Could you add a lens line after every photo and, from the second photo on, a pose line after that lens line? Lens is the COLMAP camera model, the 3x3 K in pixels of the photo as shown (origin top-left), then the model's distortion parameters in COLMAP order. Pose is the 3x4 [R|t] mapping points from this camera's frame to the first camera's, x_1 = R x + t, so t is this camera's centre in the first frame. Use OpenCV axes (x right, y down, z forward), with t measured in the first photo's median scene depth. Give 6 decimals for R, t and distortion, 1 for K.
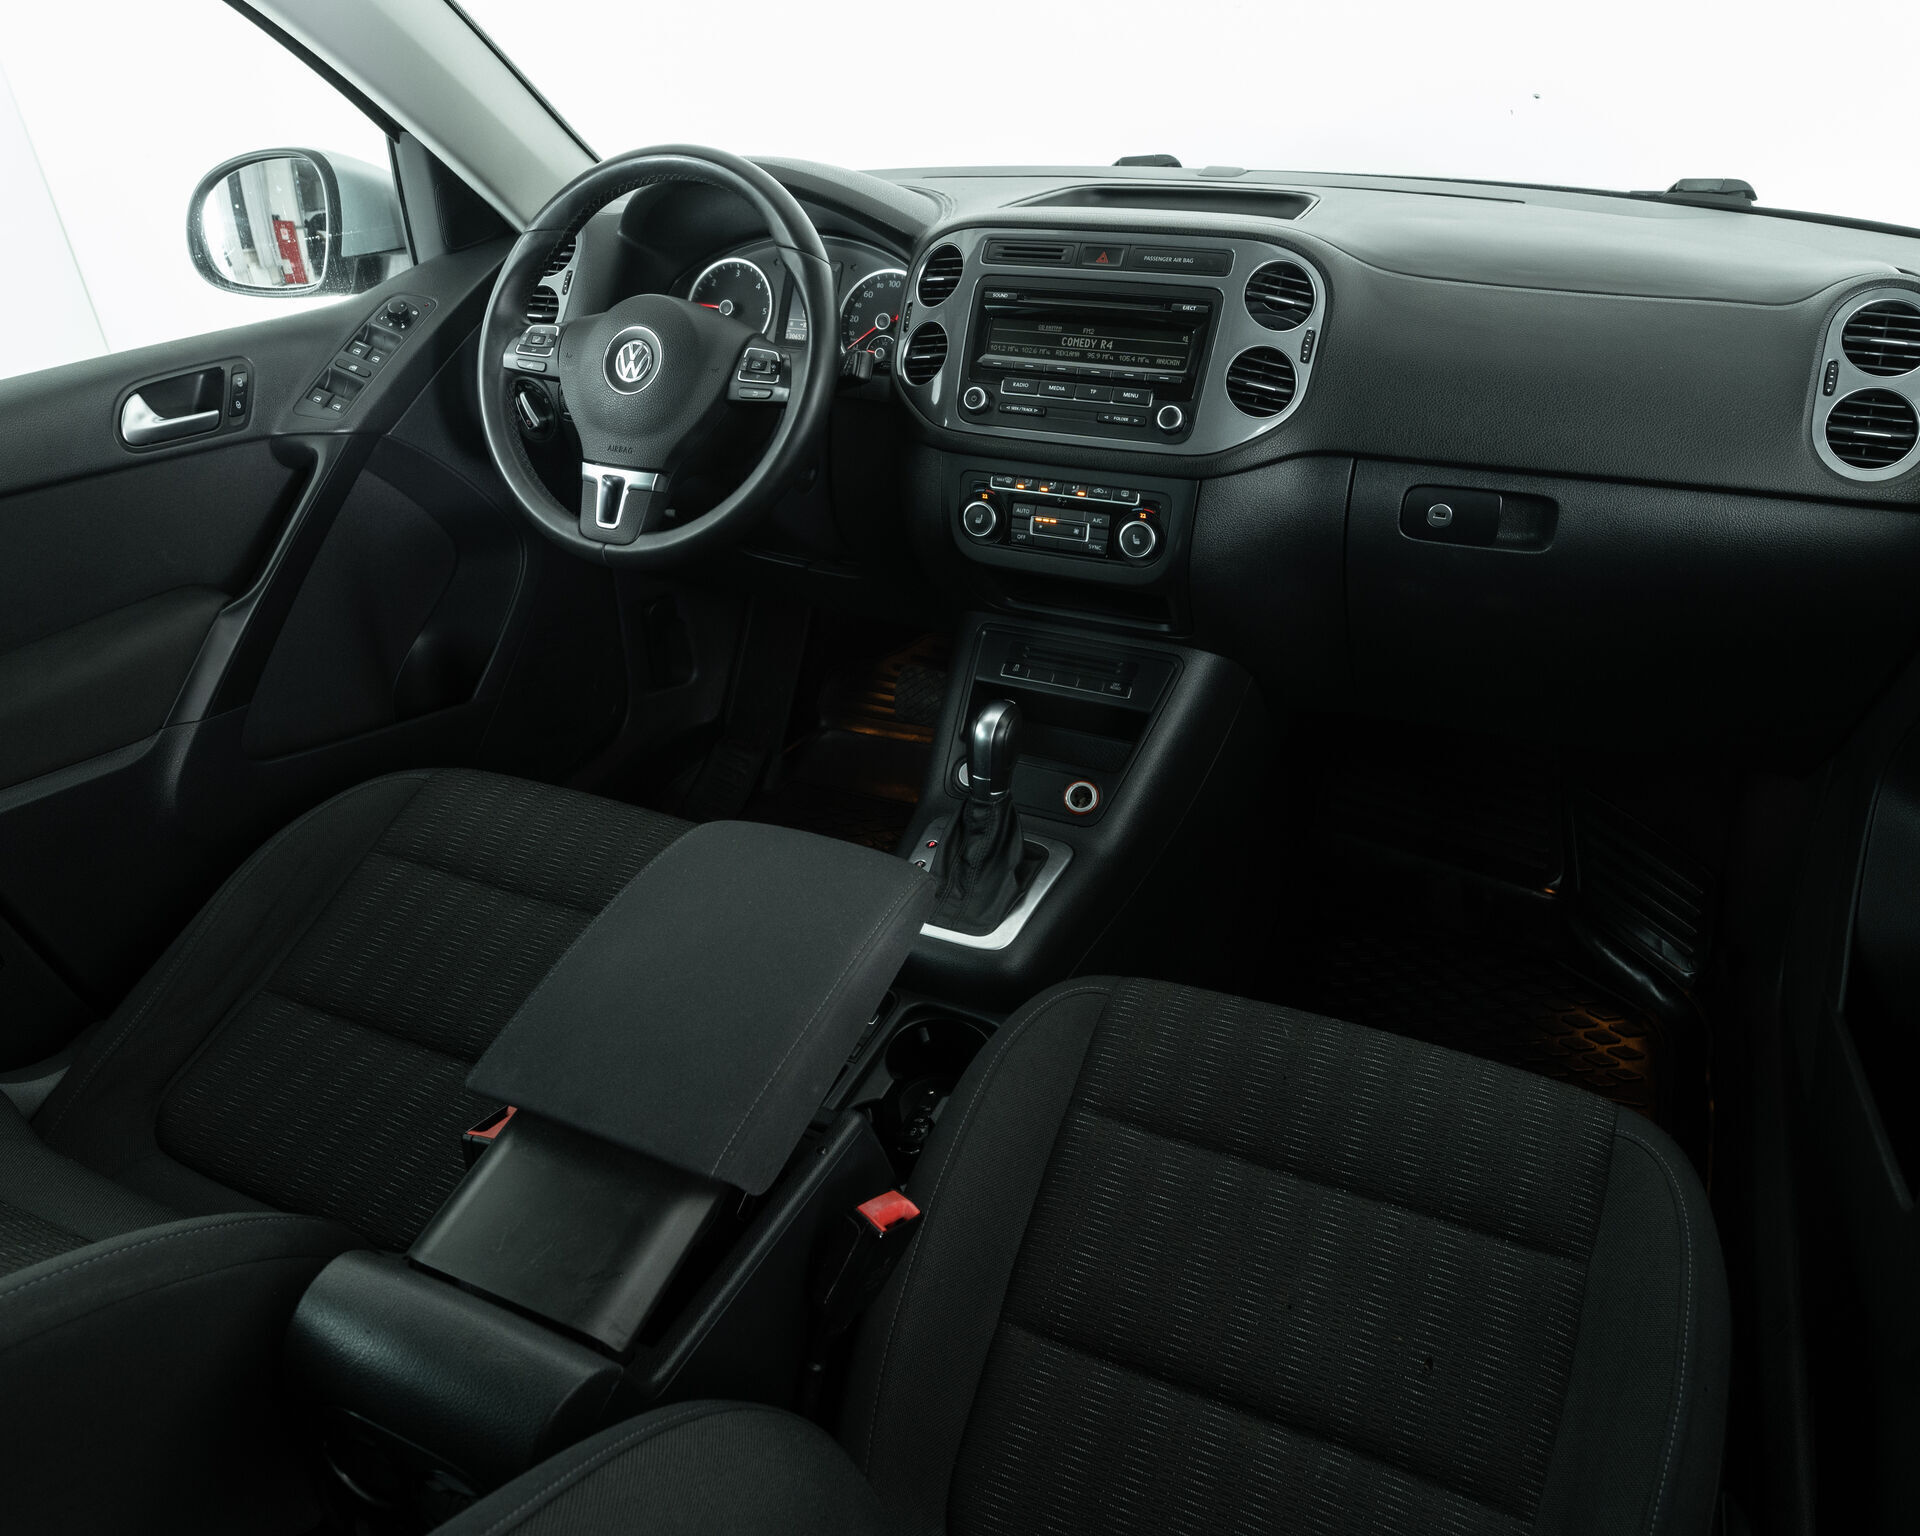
lens RADIAL K [[1374.6, 0, 956.5], [0, 1374.6, 766.6], [0, 0, 1]] dist [-0.034716, 0.003614]
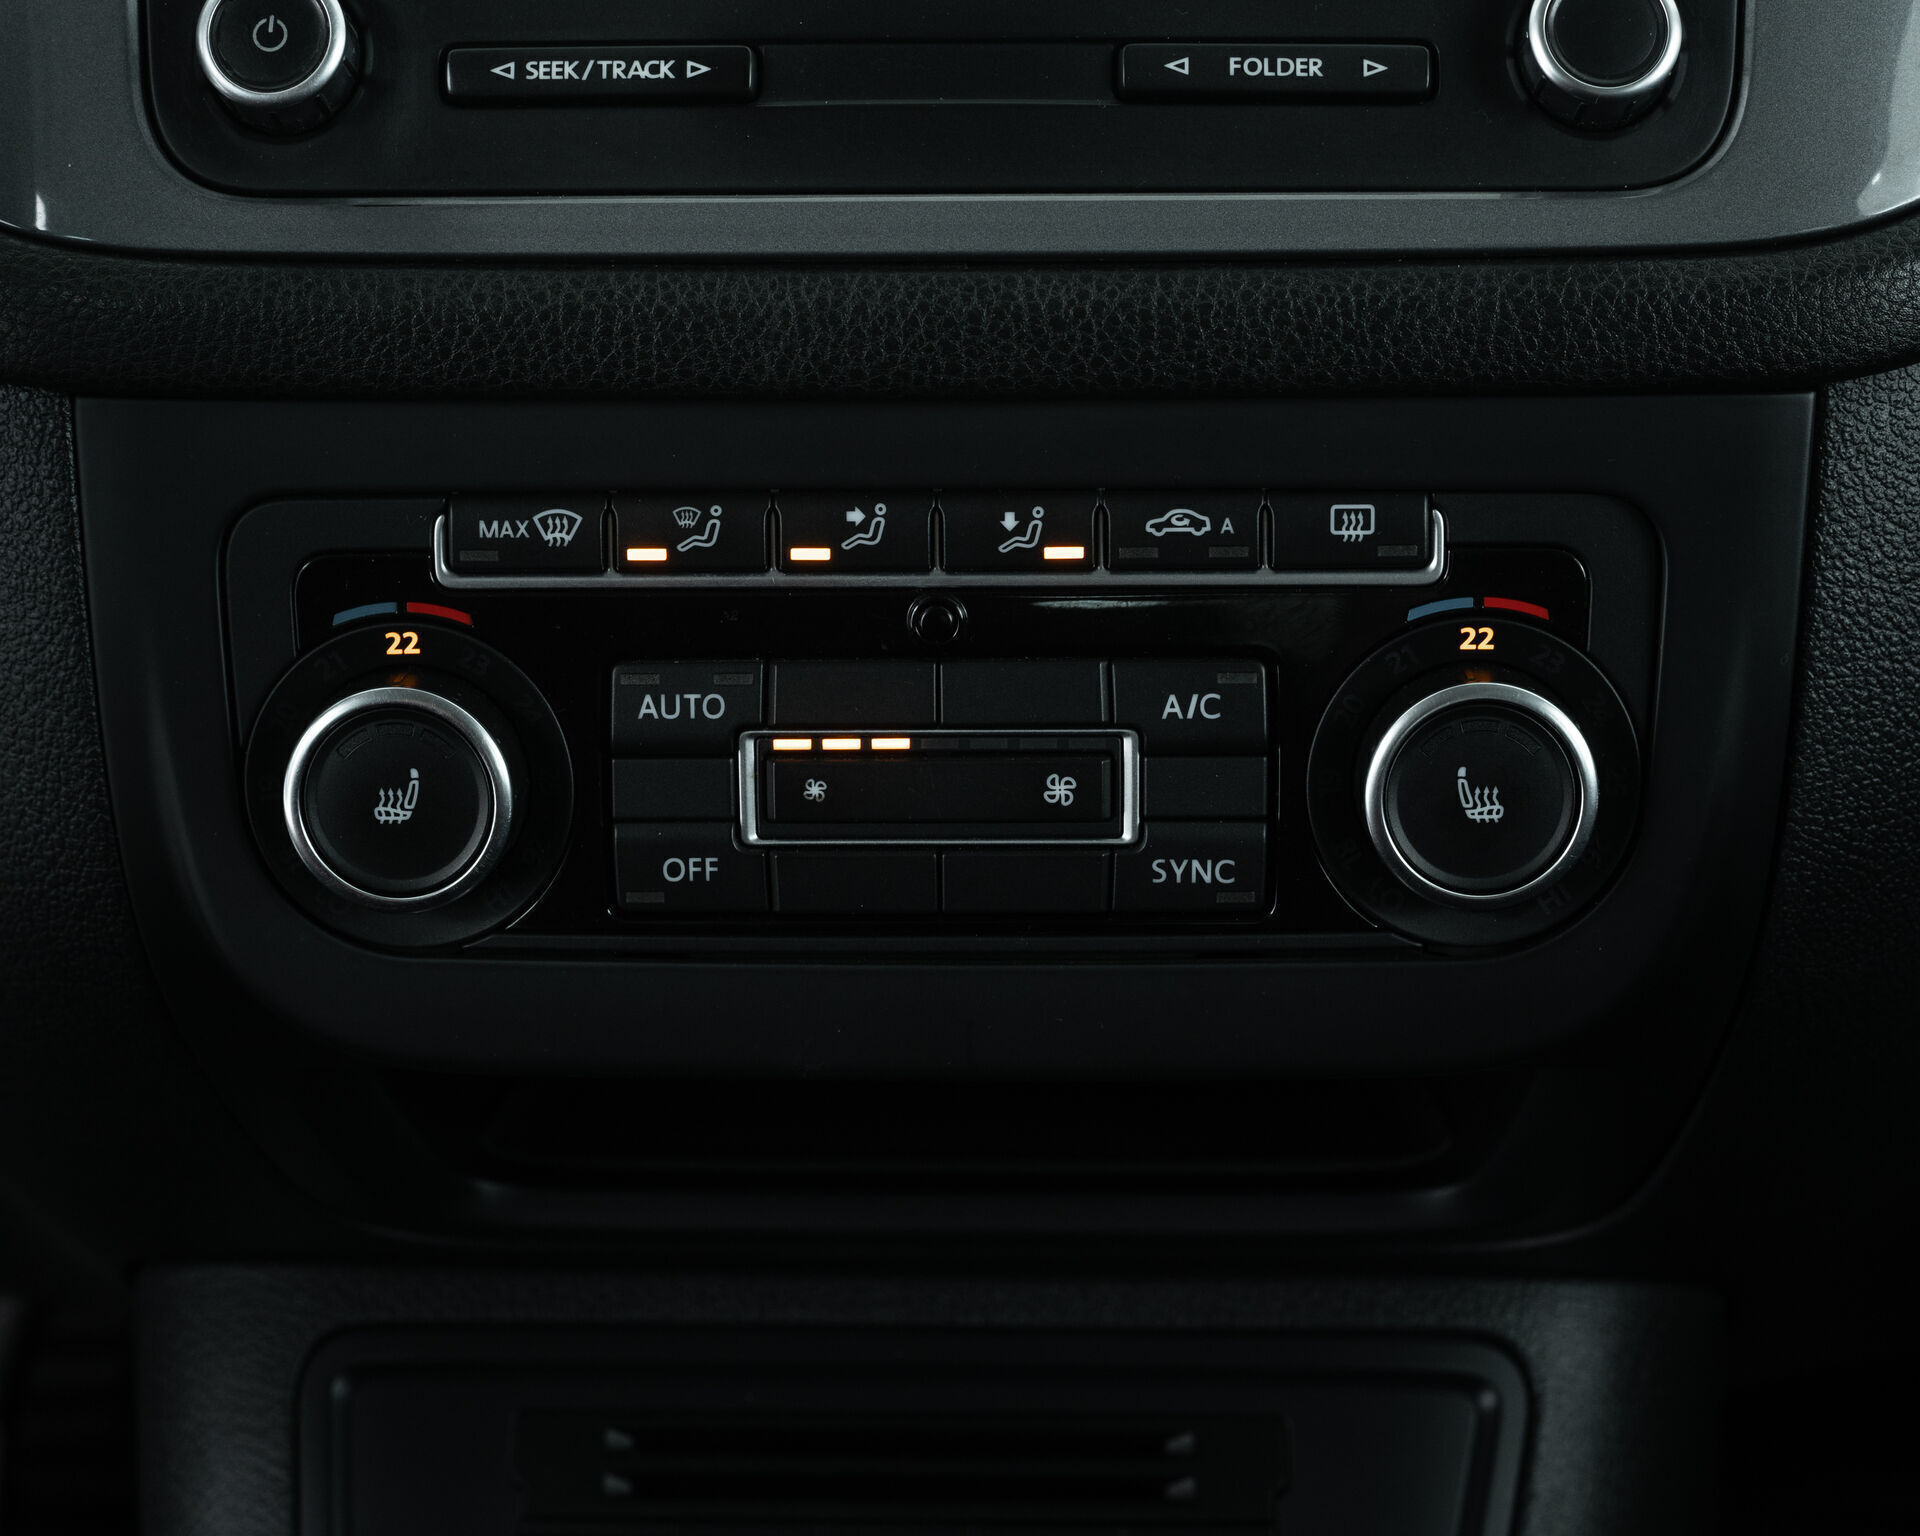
lens RADIAL K [[3505.8, 0, 955.7], [0, 3505.8, 763.0], [0, 0, 1]] dist [-0.143230, 0.000000]
pose [[0.910962, -0.150556, 0.384033, -0.076503], [0.189401, 0.979734, -0.065184, -0.146835], [-0.366436, 0.132116, 0.921016, 0.617247]]
